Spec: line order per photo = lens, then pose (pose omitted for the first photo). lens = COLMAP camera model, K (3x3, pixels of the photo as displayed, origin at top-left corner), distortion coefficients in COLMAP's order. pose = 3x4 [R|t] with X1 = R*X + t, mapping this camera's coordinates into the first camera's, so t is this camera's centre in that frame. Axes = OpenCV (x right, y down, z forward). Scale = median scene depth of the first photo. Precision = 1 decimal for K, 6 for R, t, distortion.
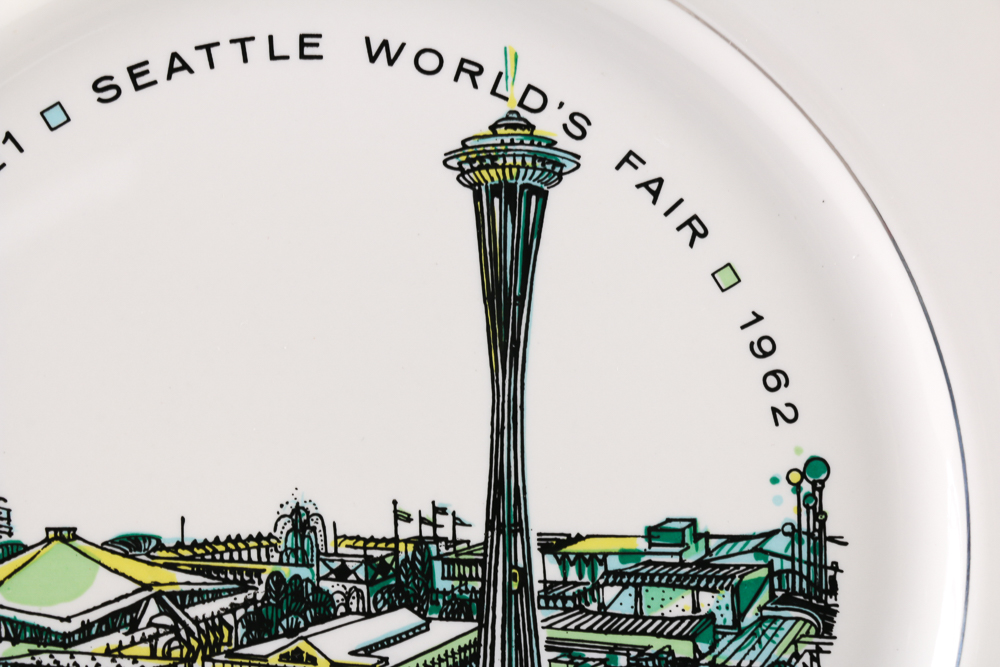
lens RADIAL K [[6283.4, 0, 500.4], [0, 6283.4, 335.3], [0, 0, 1]] dist [1.554666, 0.000000]
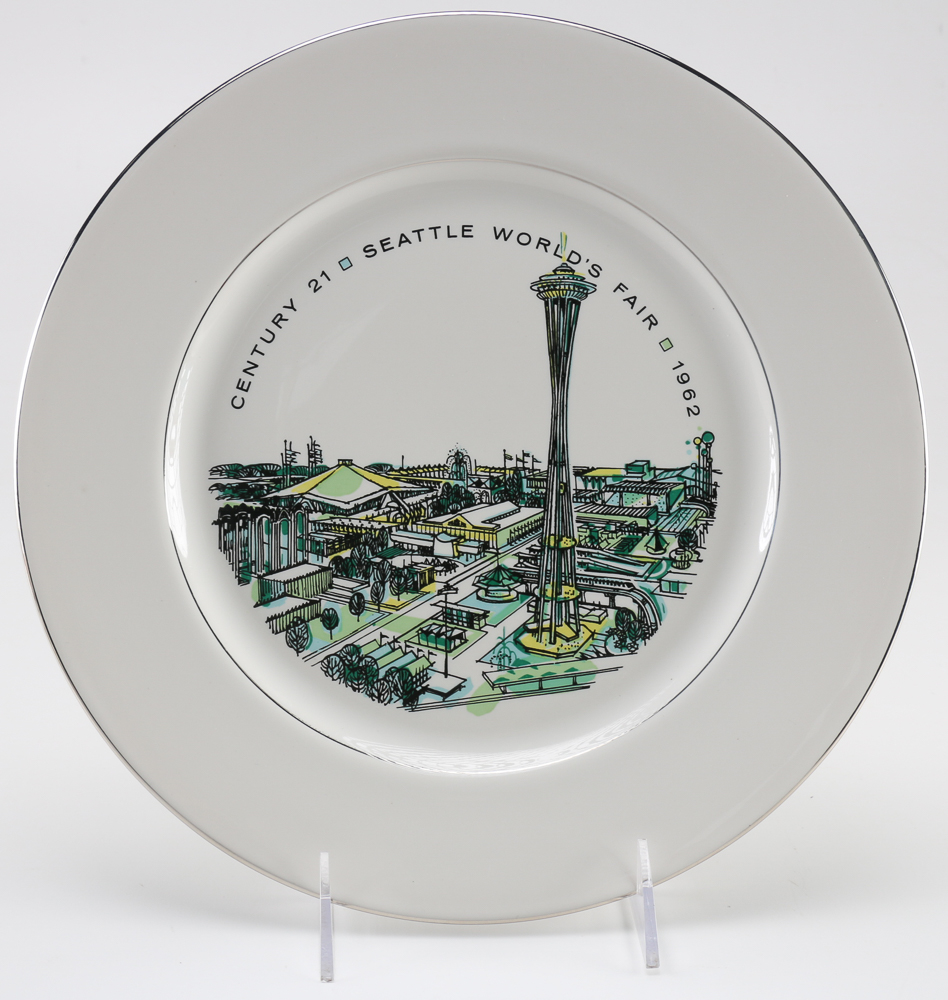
lens RADIAL K [[2265.9, 0, 474.8], [0, 2265.9, 498.0], [0, 0, 1]] dist [-0.022082, 0.000000]
pose [[0.997578, 0.015109, -0.067902, 0.024544], [-0.012981, 0.999414, 0.031664, 0.018602], [0.068341, -0.030706, 0.997189, 0.250815]]
